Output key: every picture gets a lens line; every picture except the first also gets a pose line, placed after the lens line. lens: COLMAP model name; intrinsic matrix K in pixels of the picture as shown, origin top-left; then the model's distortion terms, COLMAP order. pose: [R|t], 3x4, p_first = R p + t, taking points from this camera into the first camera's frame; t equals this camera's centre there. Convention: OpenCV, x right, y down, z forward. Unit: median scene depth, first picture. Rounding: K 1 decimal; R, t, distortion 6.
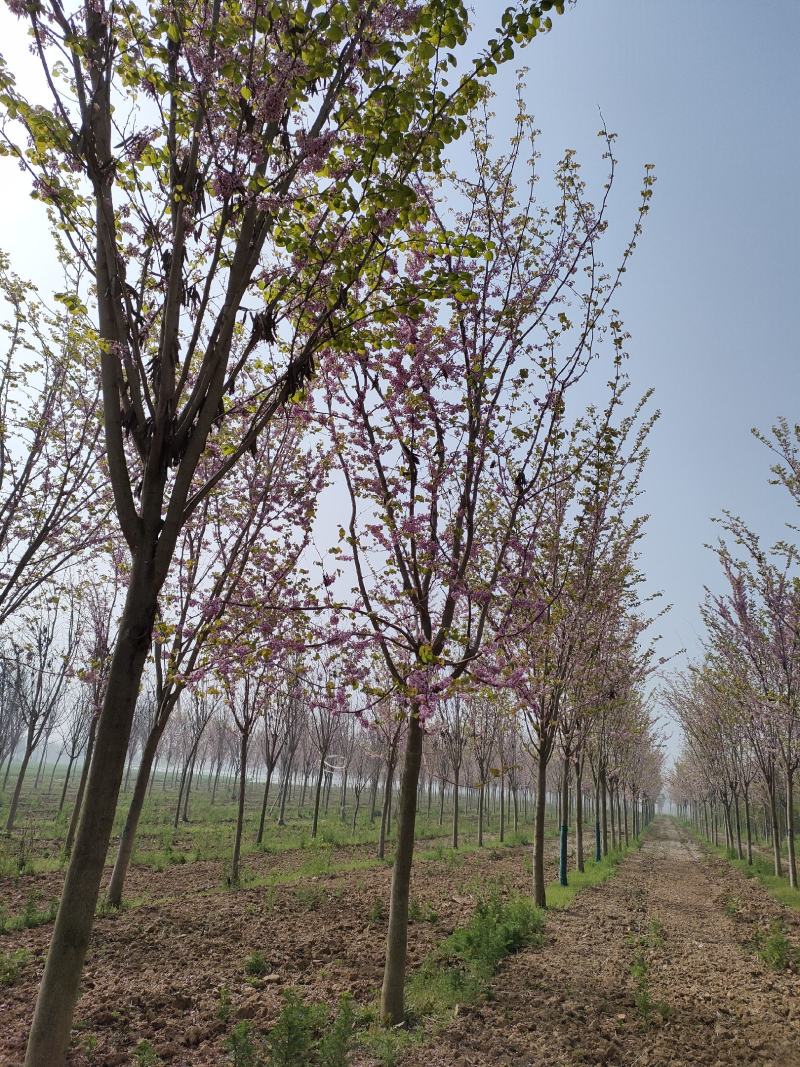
lens RADIAL K [[795.9, 0, 396.5], [0, 795.9, 533.6], [0, 0, 1]] dist [0.077601, -0.056452]
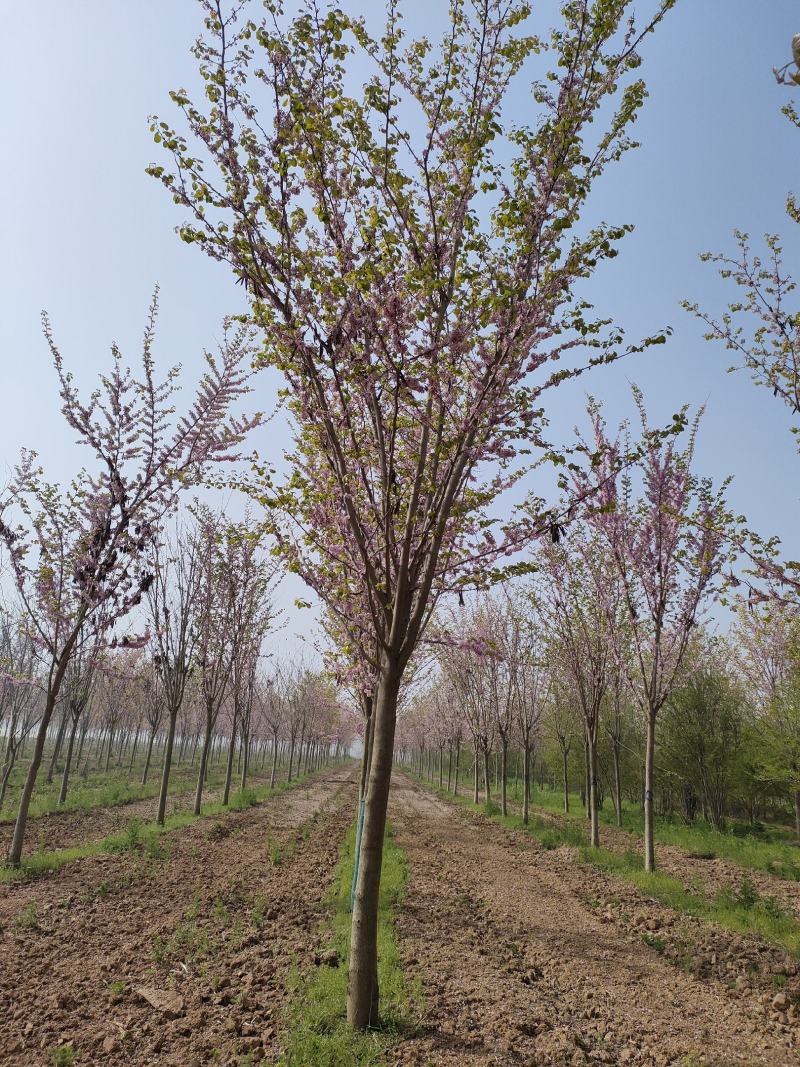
lens RADIAL K [[788.7, 0, 405.2], [0, 788.7, 552.5], [0, 0, 1]] dist [0.200000, -0.230571]
pose [[0.940627, 0.080990, 0.329640, 0.027363], [-0.107569, 0.992188, 0.063176, 0.114561], [-0.321948, -0.094884, 0.941991, 0.355184]]
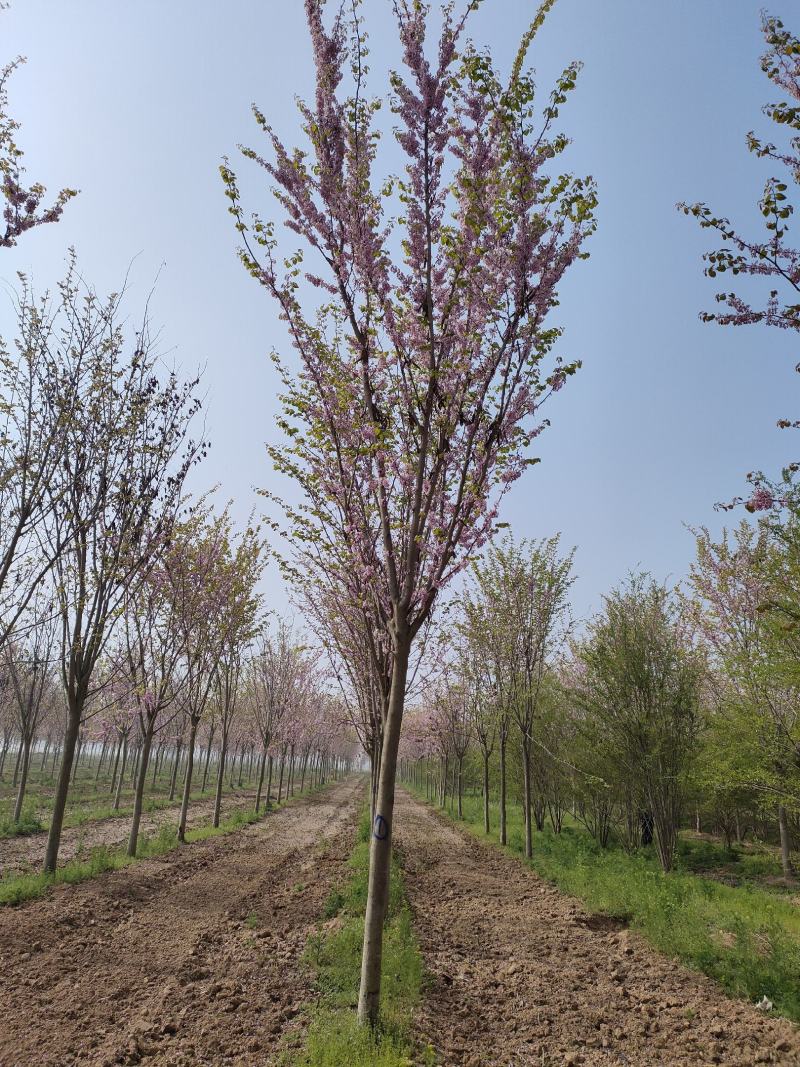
lens RADIAL K [[830.6, 0, 403.3], [0, 830.6, 535.2], [0, 0, 1]] dist [0.102651, -0.063645]
pose [[0.938601, 0.082989, 0.334875, 0.317484], [-0.102325, 0.993927, 0.040486, 0.209315], [-0.329481, -0.072267, 0.941393, 0.602527]]
